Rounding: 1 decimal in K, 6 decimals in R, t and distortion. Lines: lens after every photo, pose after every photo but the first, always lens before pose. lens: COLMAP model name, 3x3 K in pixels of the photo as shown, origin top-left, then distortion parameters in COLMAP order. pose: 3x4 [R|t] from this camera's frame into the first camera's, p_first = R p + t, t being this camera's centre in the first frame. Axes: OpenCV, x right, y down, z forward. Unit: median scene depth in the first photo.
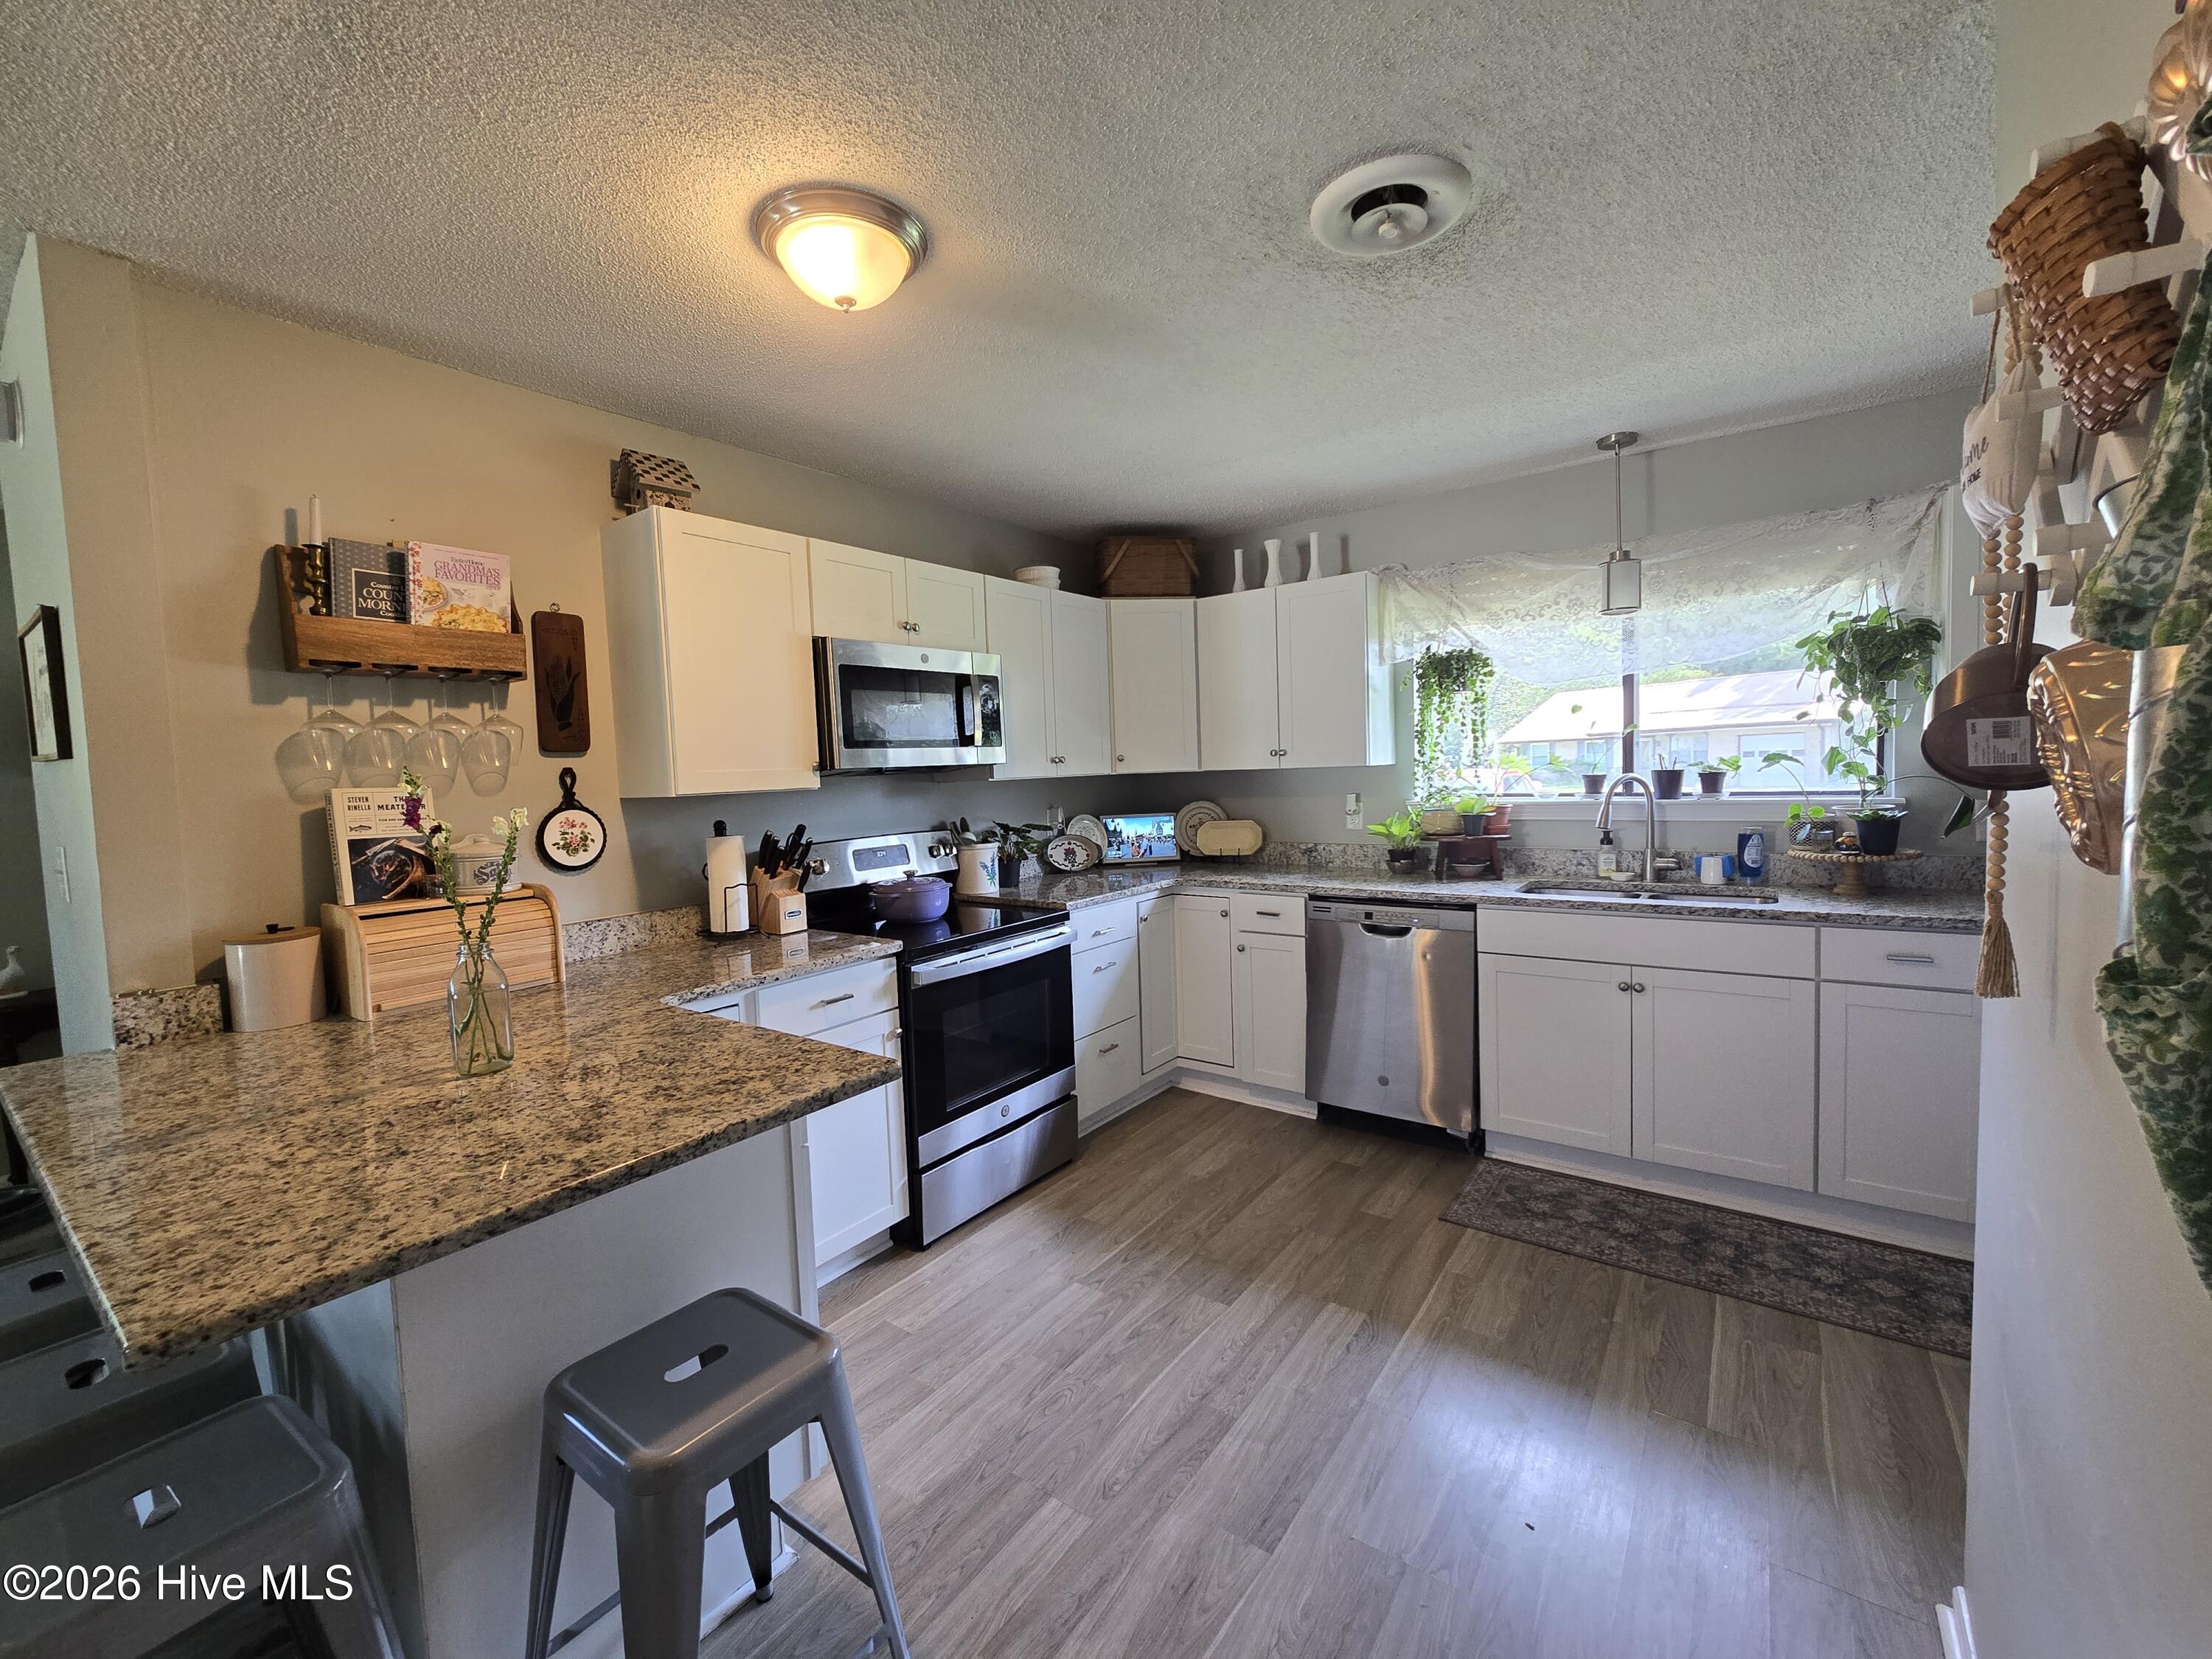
lens RADIAL K [[909.5, 0, 1098.0], [0, 909.5, 820.4], [0, 0, 1]] dist [-0.011535, 0.004025]
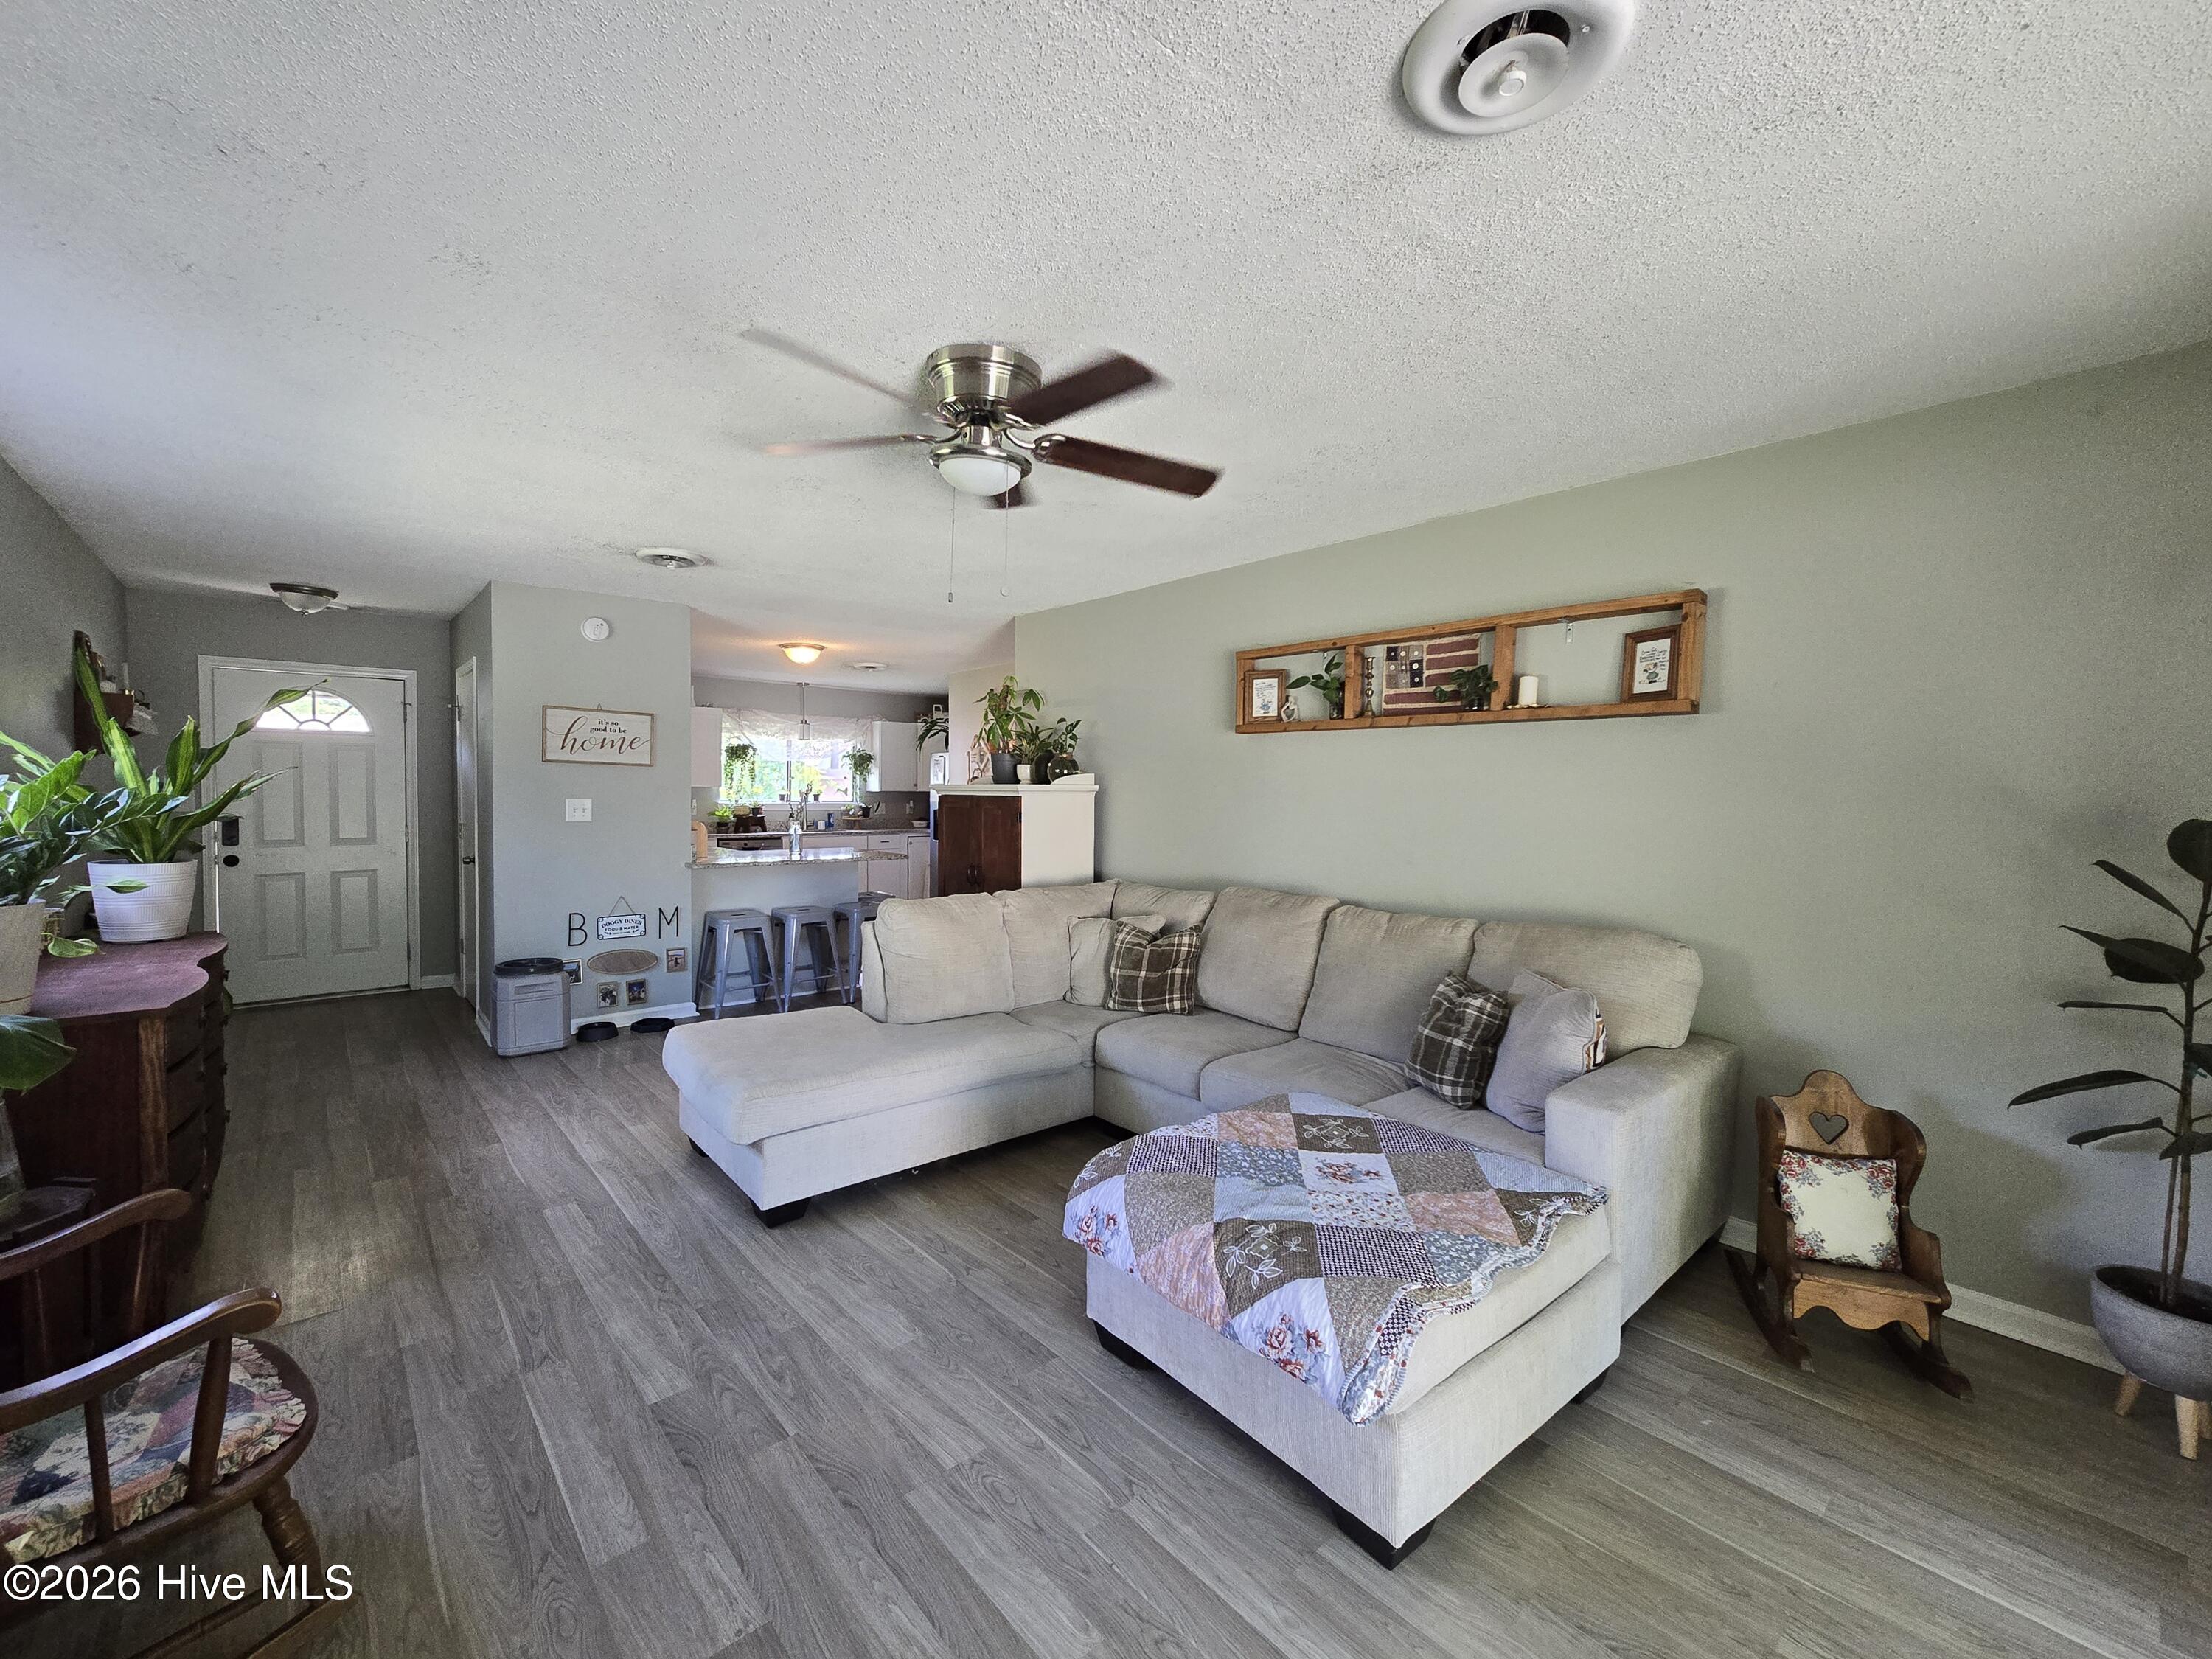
lens RADIAL K [[903.4, 0, 1094.0], [0, 903.4, 820.7], [0, 0, 1]] dist [-0.007881, -0.000374]
pose [[0.222108, 0.003114, 0.975017, -2.563660], [0.037043, 0.999246, -0.011630, 0.131679], [-0.974318, 0.038700, 0.221825, -0.725035]]
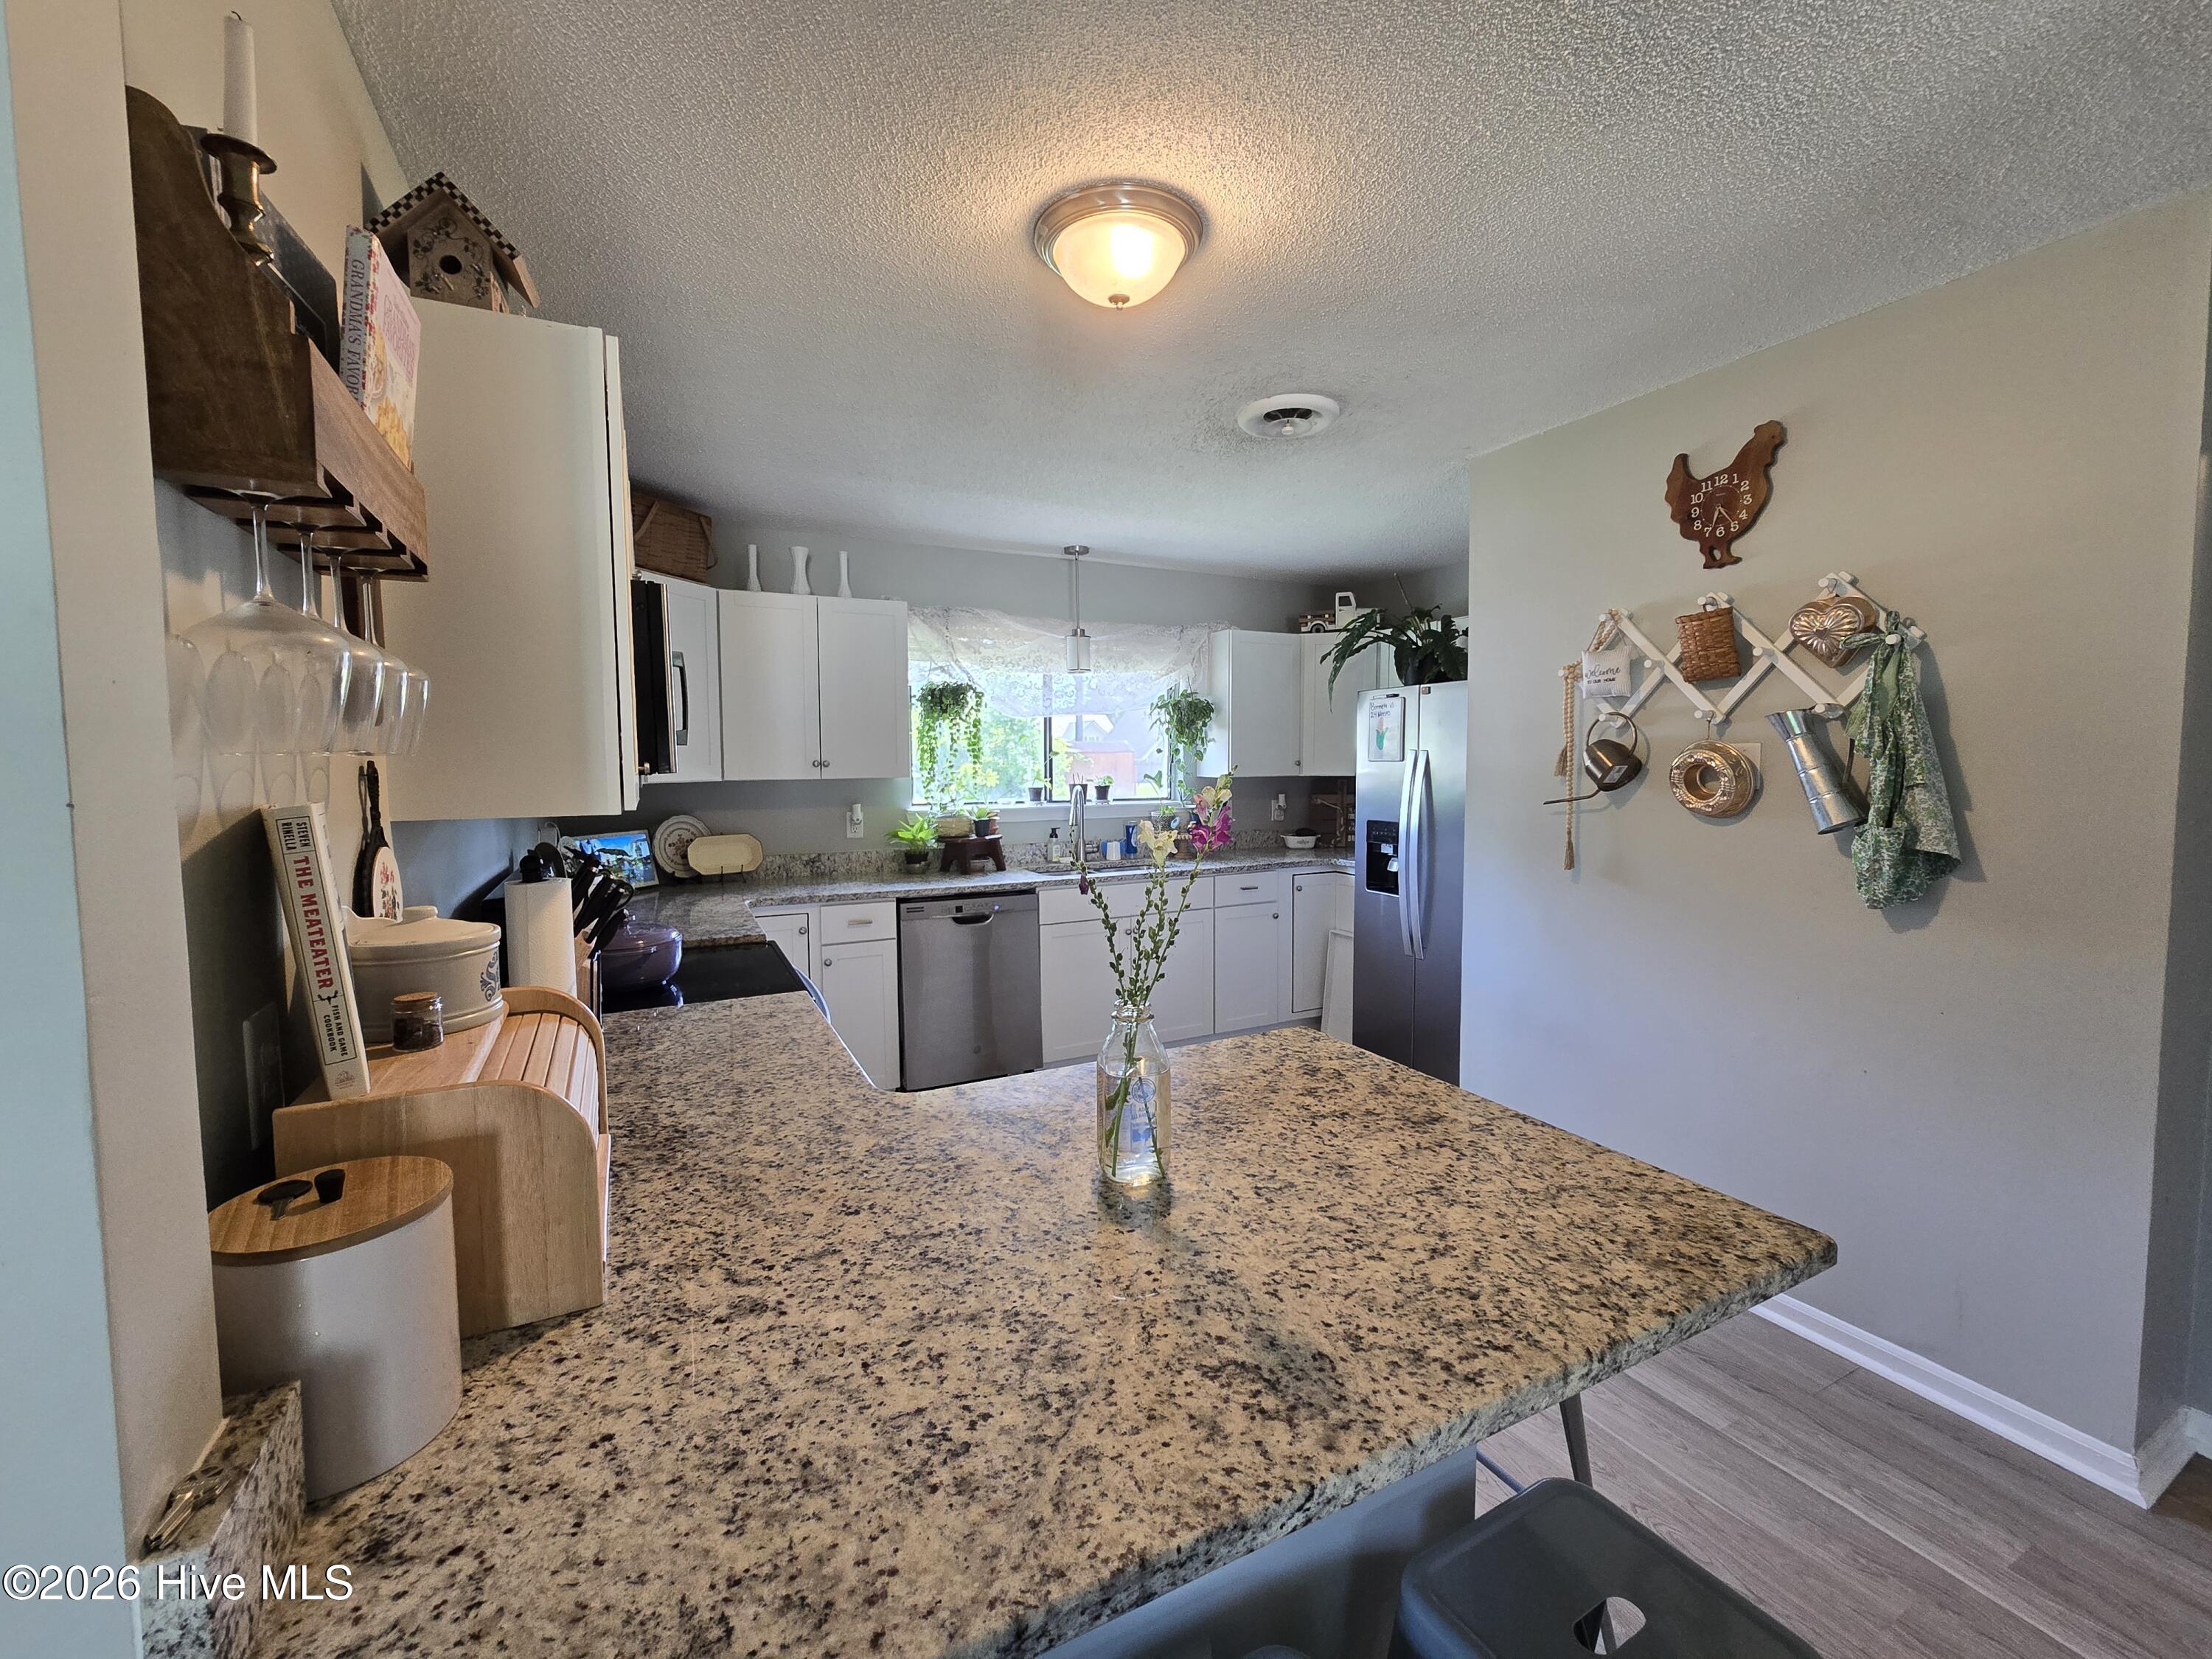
lens RADIAL K [[903.4, 0, 1094.0], [0, 903.4, 820.7], [0, 0, 1]] dist [-0.007881, -0.000374]
pose [[0.459005, -0.028944, 0.887962, -0.795558], [0.042338, 0.999046, 0.010680, -0.014392], [-0.887424, 0.032692, 0.459793, 0.401449]]
